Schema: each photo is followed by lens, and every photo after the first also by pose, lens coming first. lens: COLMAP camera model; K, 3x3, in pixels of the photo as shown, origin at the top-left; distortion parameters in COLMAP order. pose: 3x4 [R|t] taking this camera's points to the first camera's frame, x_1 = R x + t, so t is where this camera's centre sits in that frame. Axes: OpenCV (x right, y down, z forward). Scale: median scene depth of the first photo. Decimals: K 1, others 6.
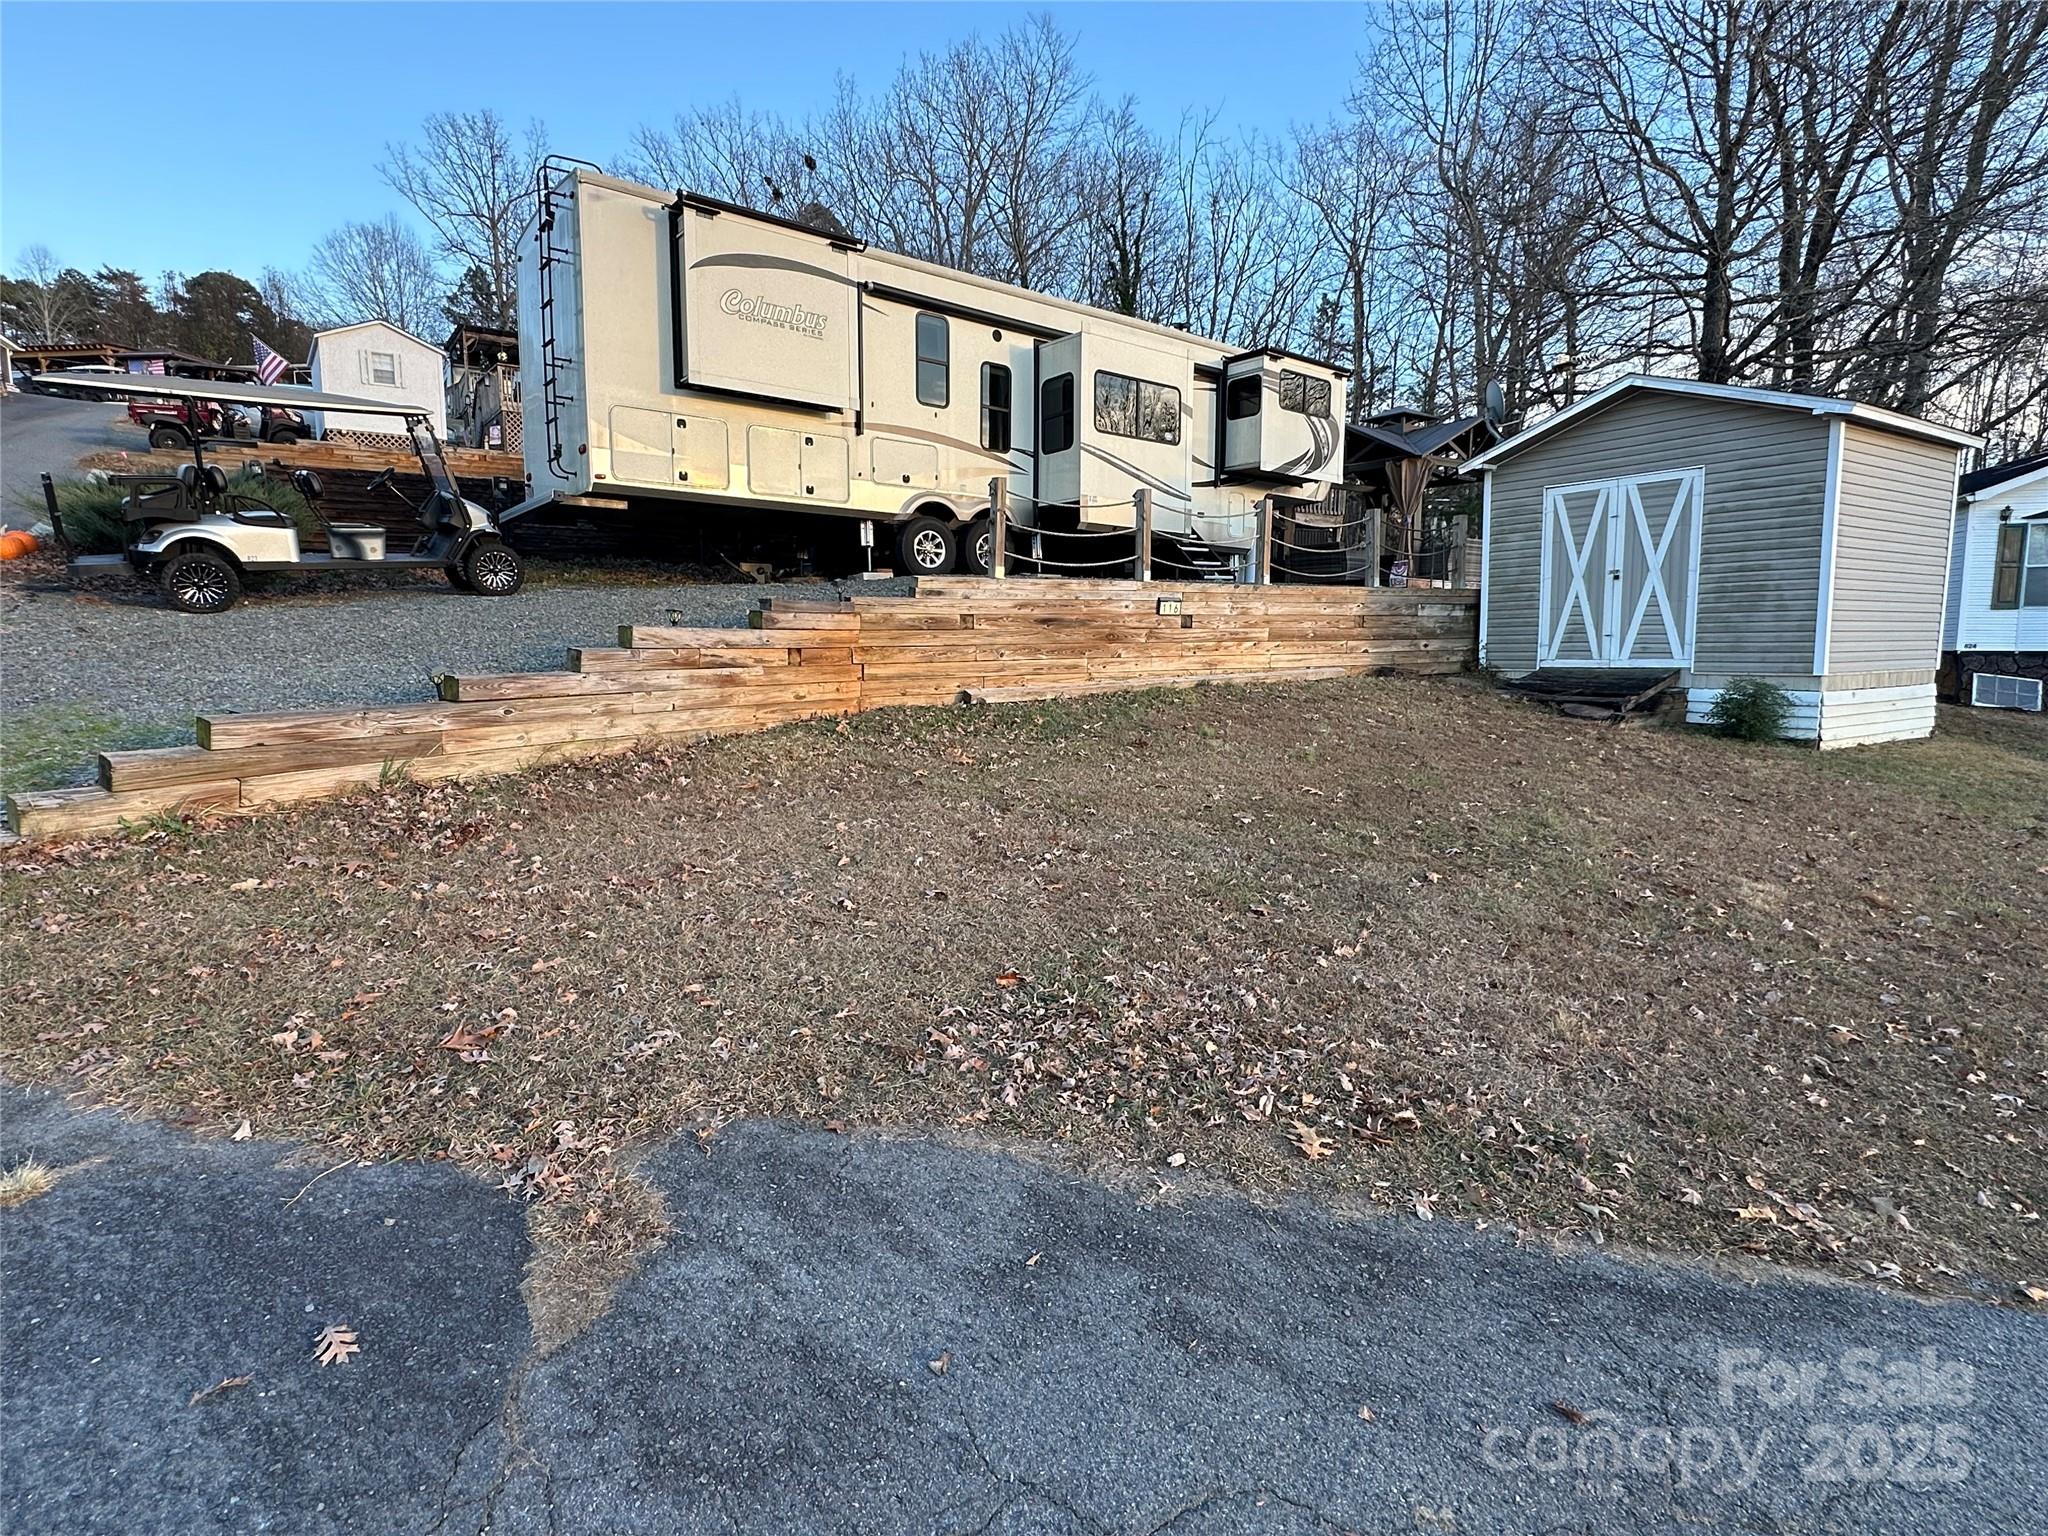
lens RADIAL K [[1056.0, 0, 1031.8], [0, 1056.0, 765.4], [0, 0, 1]] dist [-0.003778, 0.000468]
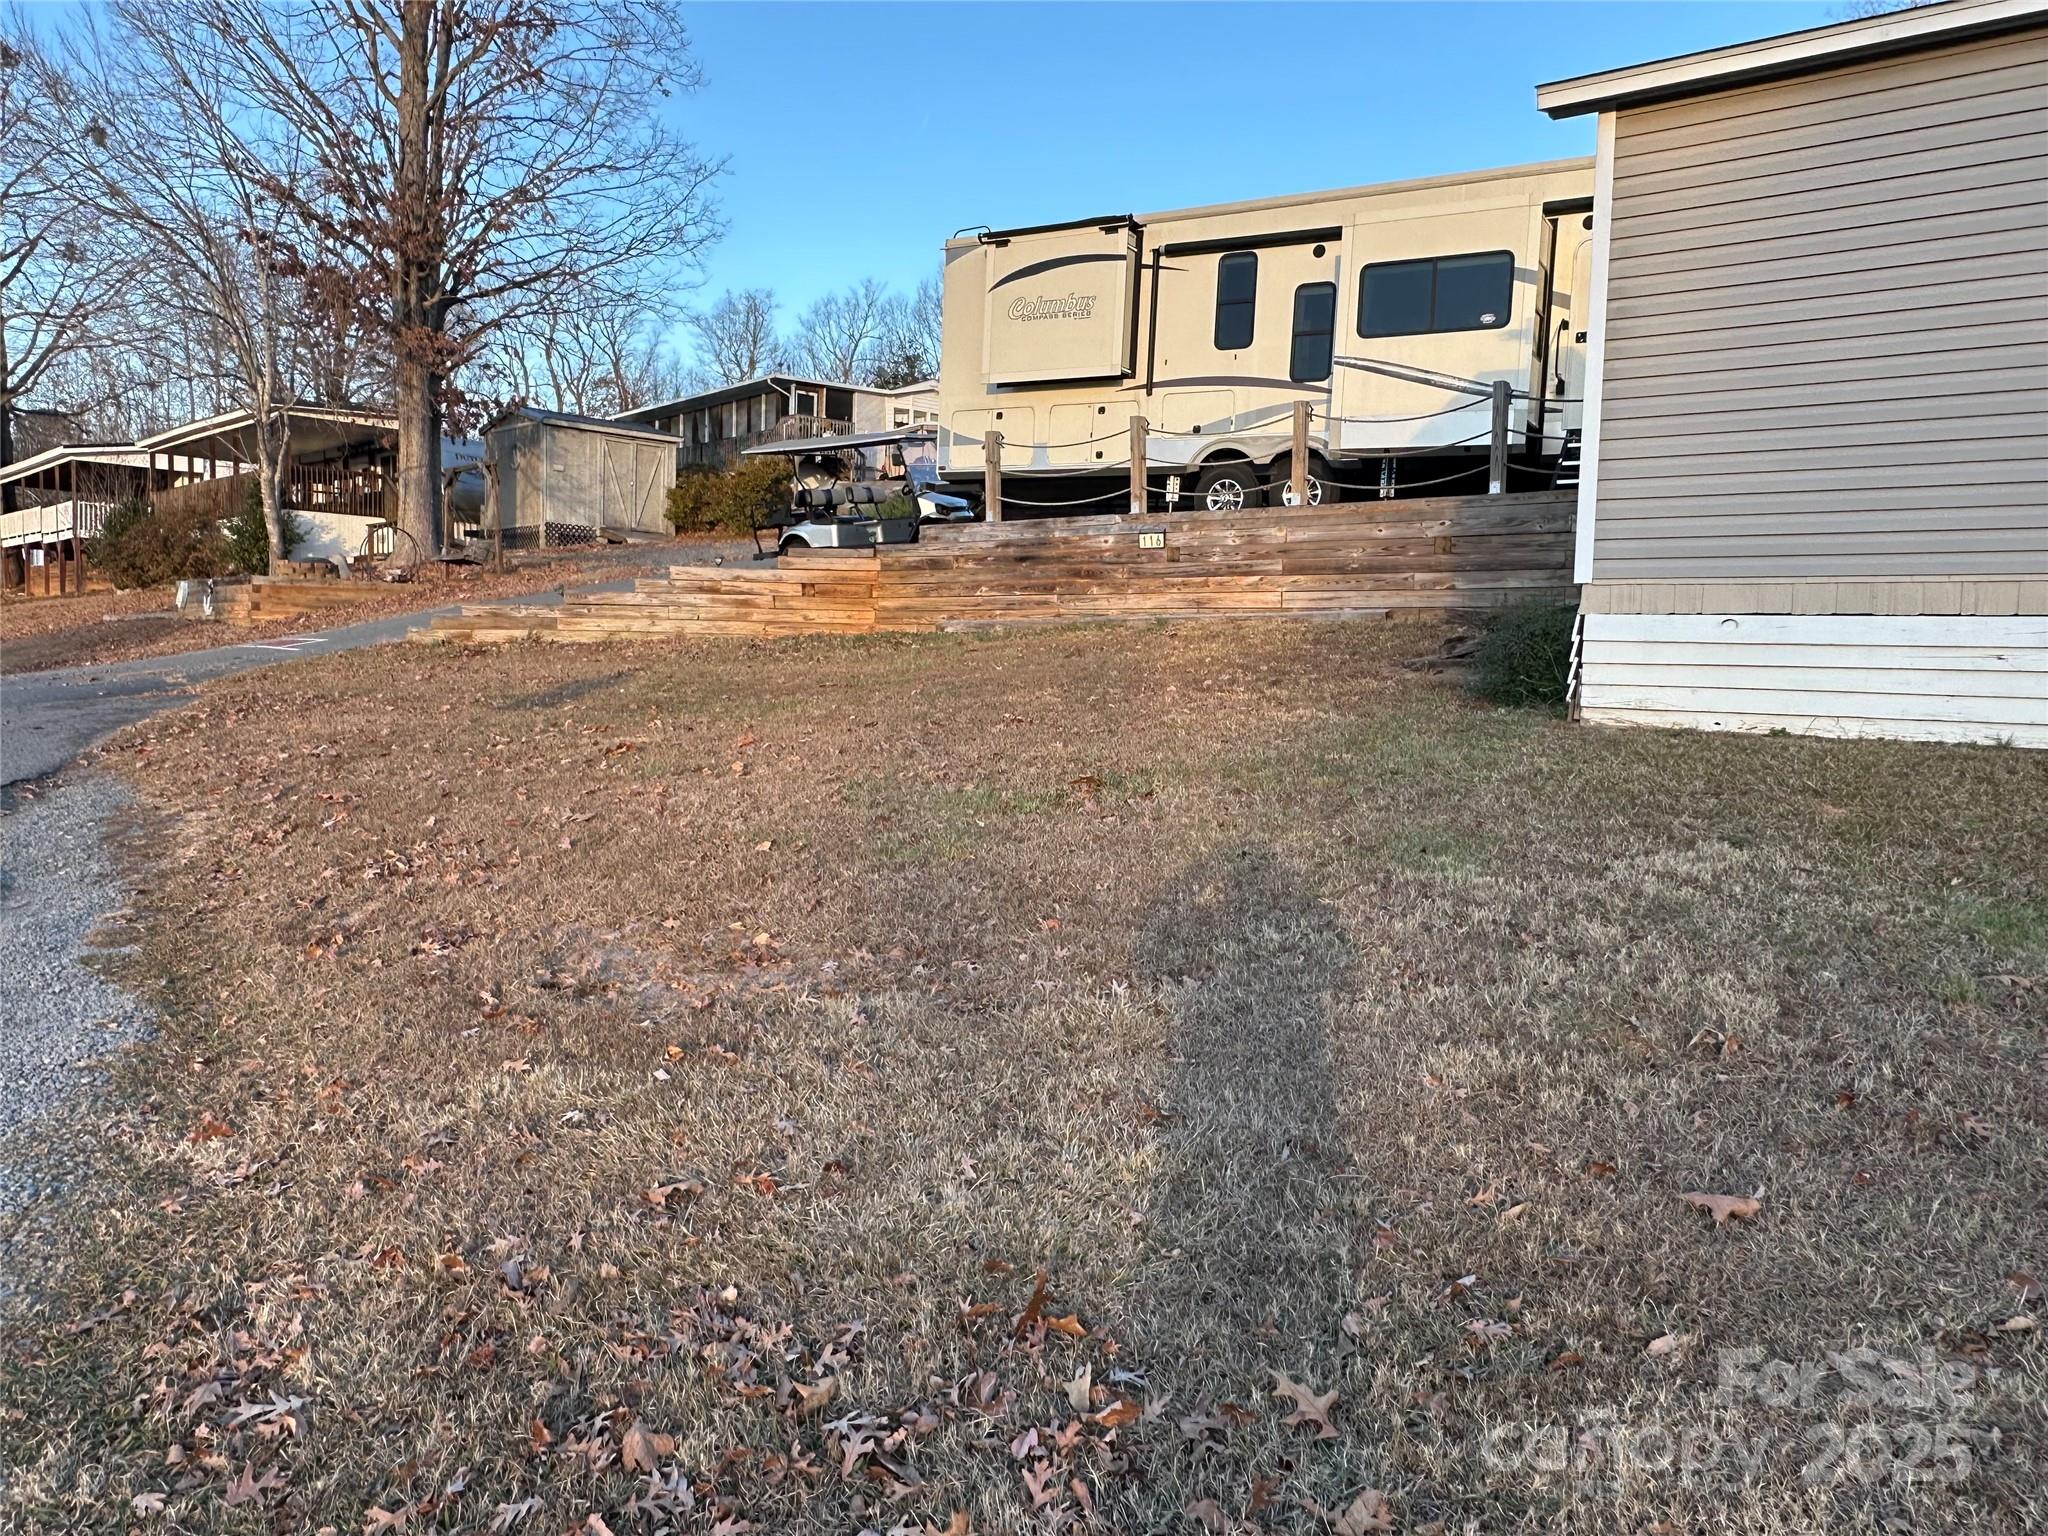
lens RADIAL K [[1443.8, 0, 1028.3], [0, 1443.8, 780.6], [0, 0, 1]] dist [-0.008506, -0.001659]
pose [[0.367450, 0.089058, -0.925770, 1.196020], [-0.137489, 0.989669, 0.040634, 0.019980], [0.919825, 0.112352, 0.375898, 0.426641]]
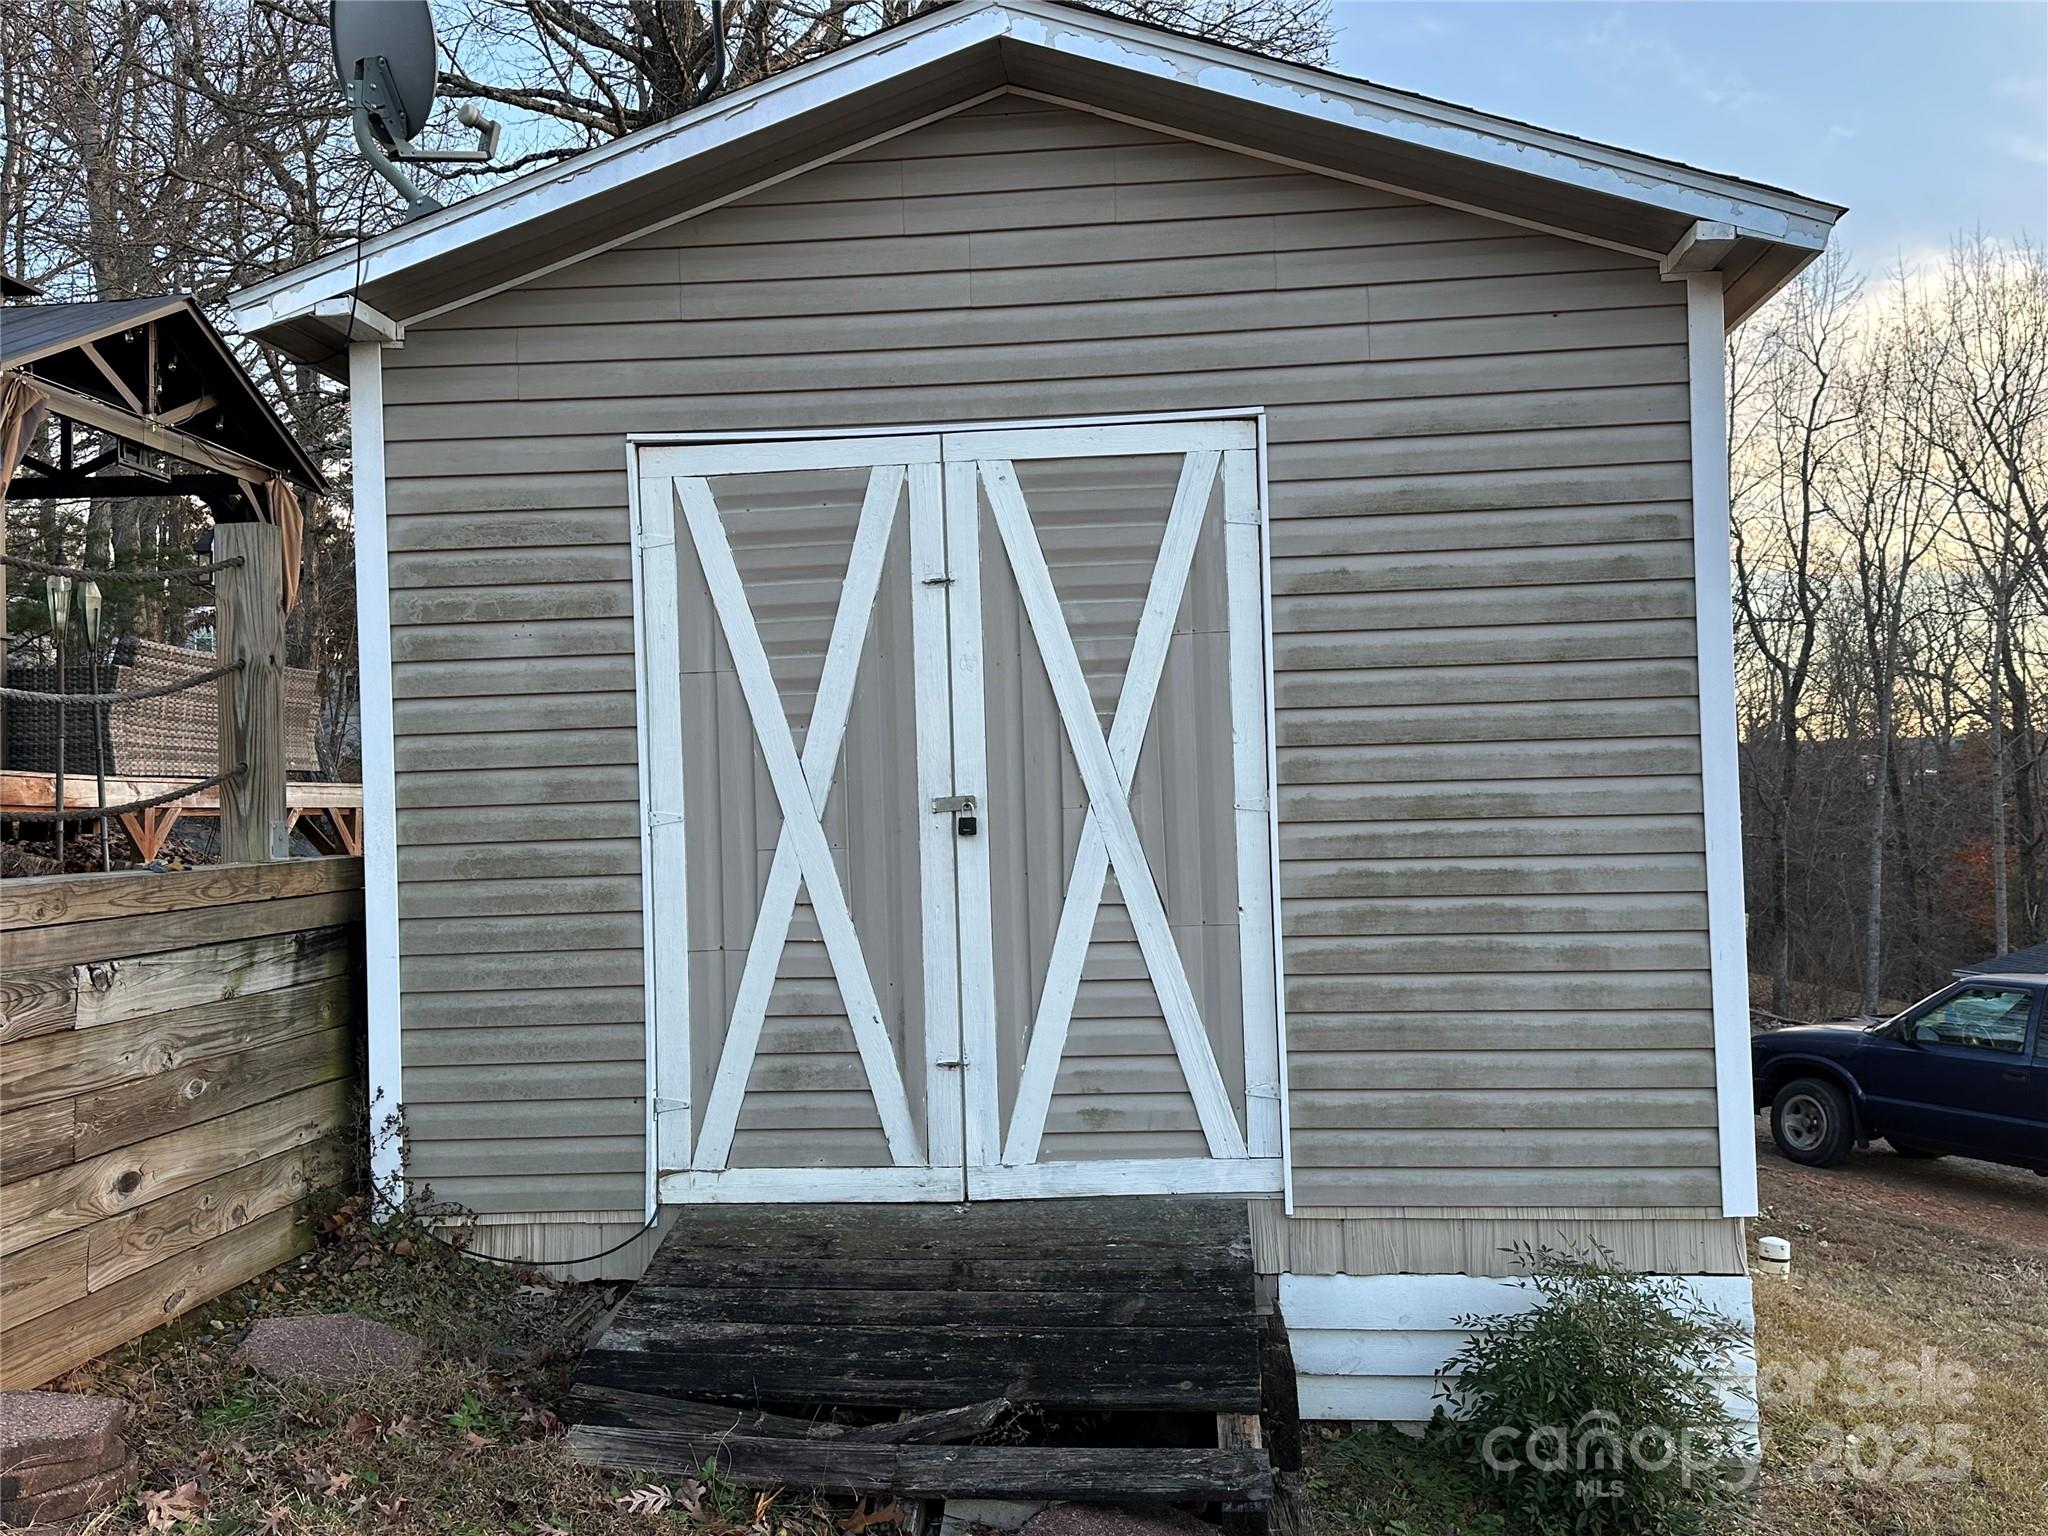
lens RADIAL K [[1725.6, 0, 1066.2], [0, 1725.6, 773.1], [0, 0, 1]] dist [0.048673, -0.033527]
pose [[0.609595, 0.009411, 0.792657, 0.259621], [0.110490, 0.989160, -0.096717, -0.153753], [-0.784975, 0.146539, 0.601948, 0.760629]]
